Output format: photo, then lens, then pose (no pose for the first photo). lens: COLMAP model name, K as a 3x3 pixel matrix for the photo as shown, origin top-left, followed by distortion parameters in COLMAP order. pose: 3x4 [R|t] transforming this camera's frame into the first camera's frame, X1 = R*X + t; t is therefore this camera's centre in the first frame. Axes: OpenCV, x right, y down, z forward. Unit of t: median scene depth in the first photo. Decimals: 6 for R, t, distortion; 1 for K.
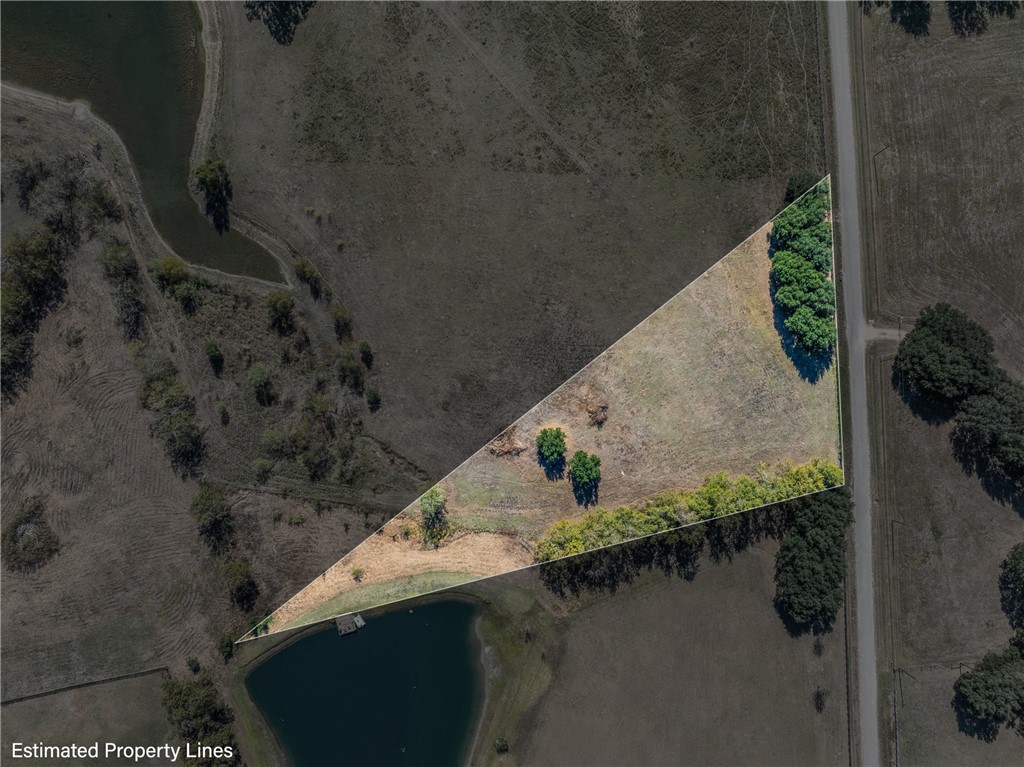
lens RADIAL K [[733.0, 0, 512.0], [0, 733.0, 383.5], [0, 0, 1]] dist [-0.035087, 0.007411]
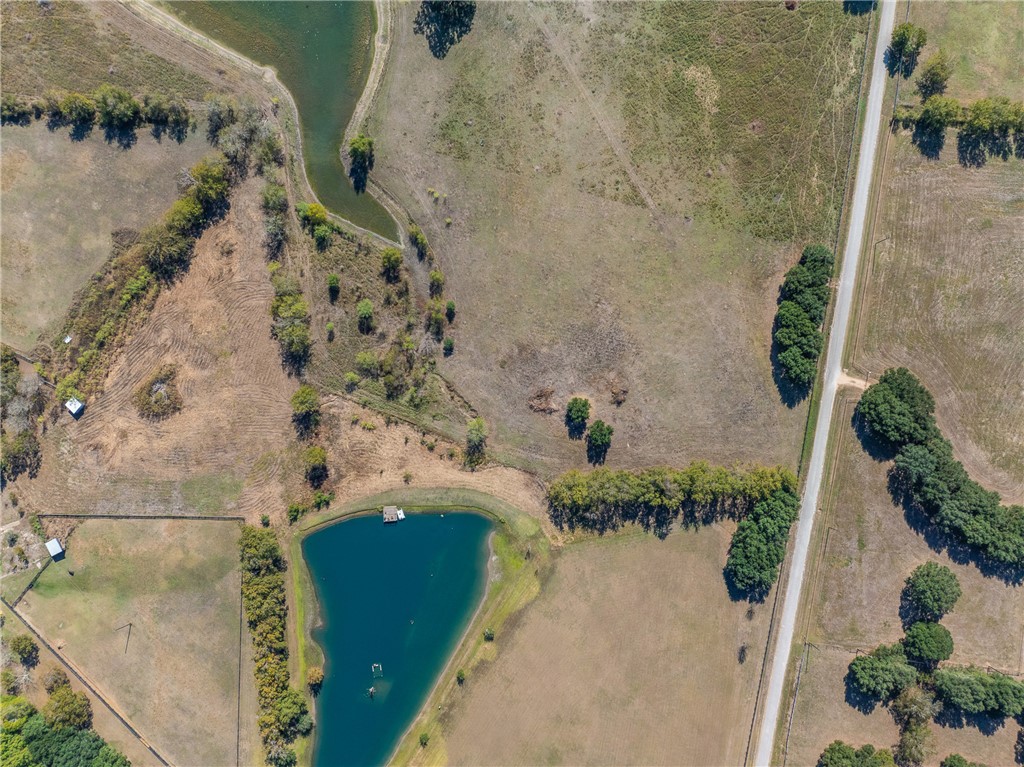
lens RADIAL K [[733.0, 0, 512.0], [0, 733.0, 383.5], [0, 0, 1]] dist [-0.035087, 0.007411]
pose [[0.976572, 0.214729, -0.014073, -0.050941], [-0.214808, 0.976647, -0.004335, 0.066650], [0.012813, 0.007256, 0.999892, -0.273618]]
